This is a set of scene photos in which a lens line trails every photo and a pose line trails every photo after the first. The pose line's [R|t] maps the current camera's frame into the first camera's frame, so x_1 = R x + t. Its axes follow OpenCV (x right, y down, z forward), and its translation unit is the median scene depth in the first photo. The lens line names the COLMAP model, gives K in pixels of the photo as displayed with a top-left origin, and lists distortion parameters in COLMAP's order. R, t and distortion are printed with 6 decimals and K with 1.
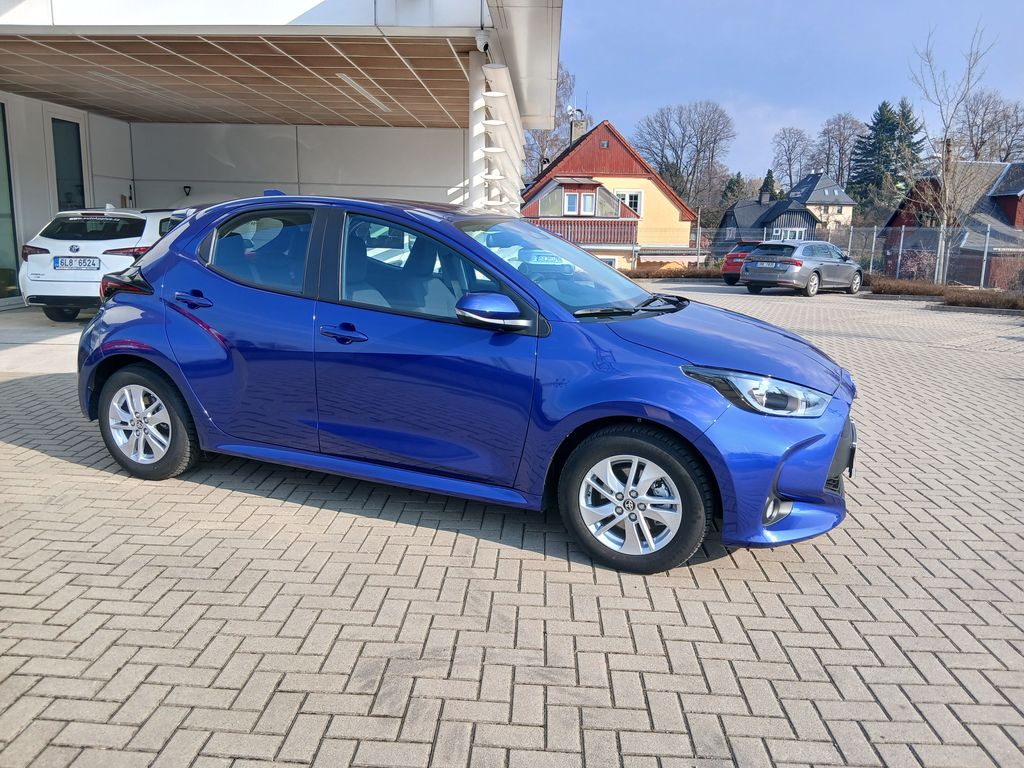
lens RADIAL K [[774.4, 0, 511.8], [0, 774.4, 391.0], [0, 0, 1]] dist [0.083056, -0.140348]
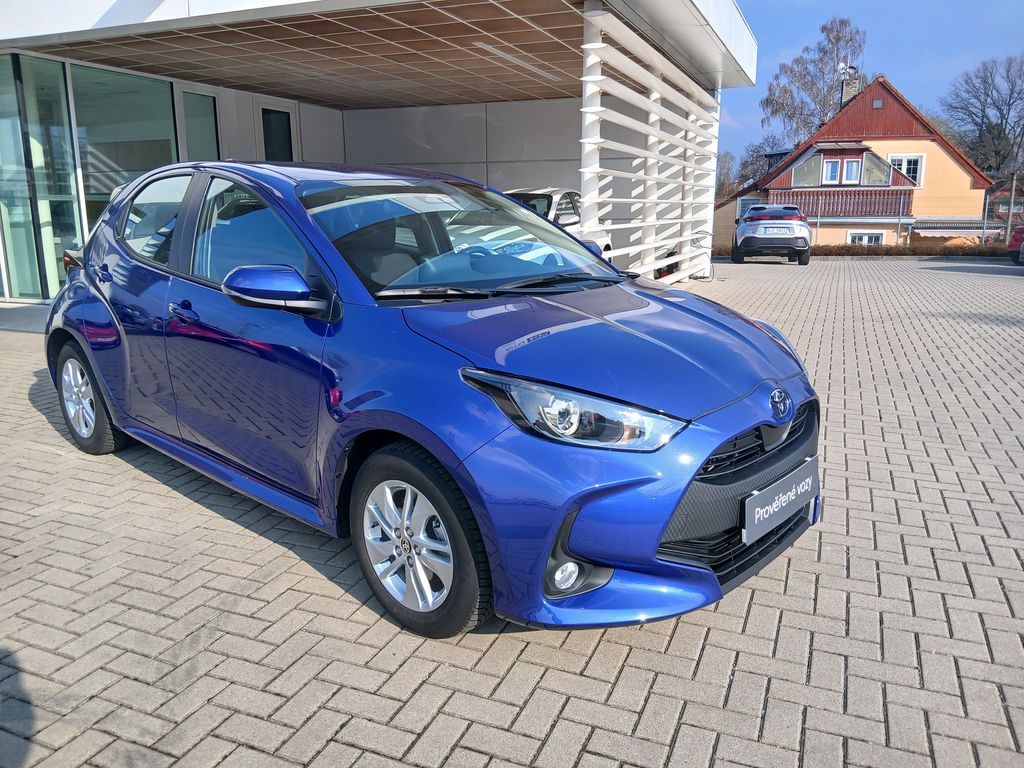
lens RADIAL K [[778.0, 0, 512.0], [0, 778.0, 384.0], [0, 0, 1]] dist [0.042055, -0.078079]
pose [[0.940084, 0.054969, -0.336481, 0.162555], [-0.048930, 0.998453, 0.026406, -0.012374], [0.337412, -0.008360, 0.941320, 0.101576]]
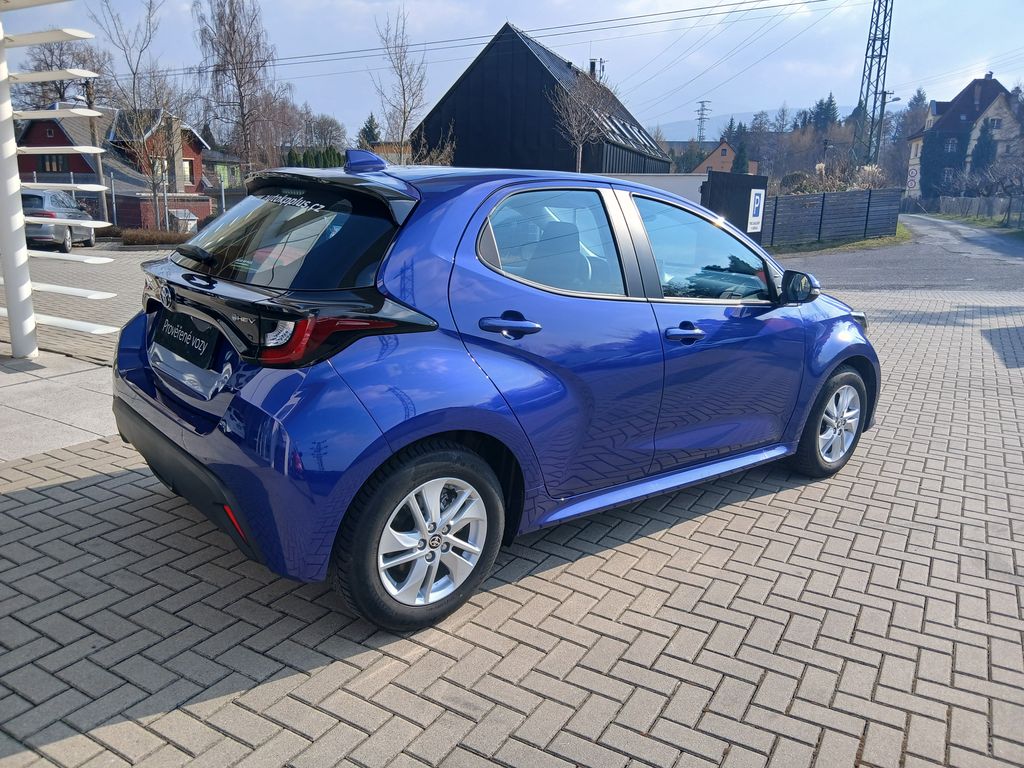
lens RADIAL K [[774.4, 0, 511.8], [0, 774.4, 391.0], [0, 0, 1]] dist [0.083056, -0.140348]
pose [[0.465940, -0.221554, 0.856629, -0.396509], [0.160023, 0.973279, 0.164683, -0.068803], [-0.870225, 0.060348, 0.488944, 0.270008]]
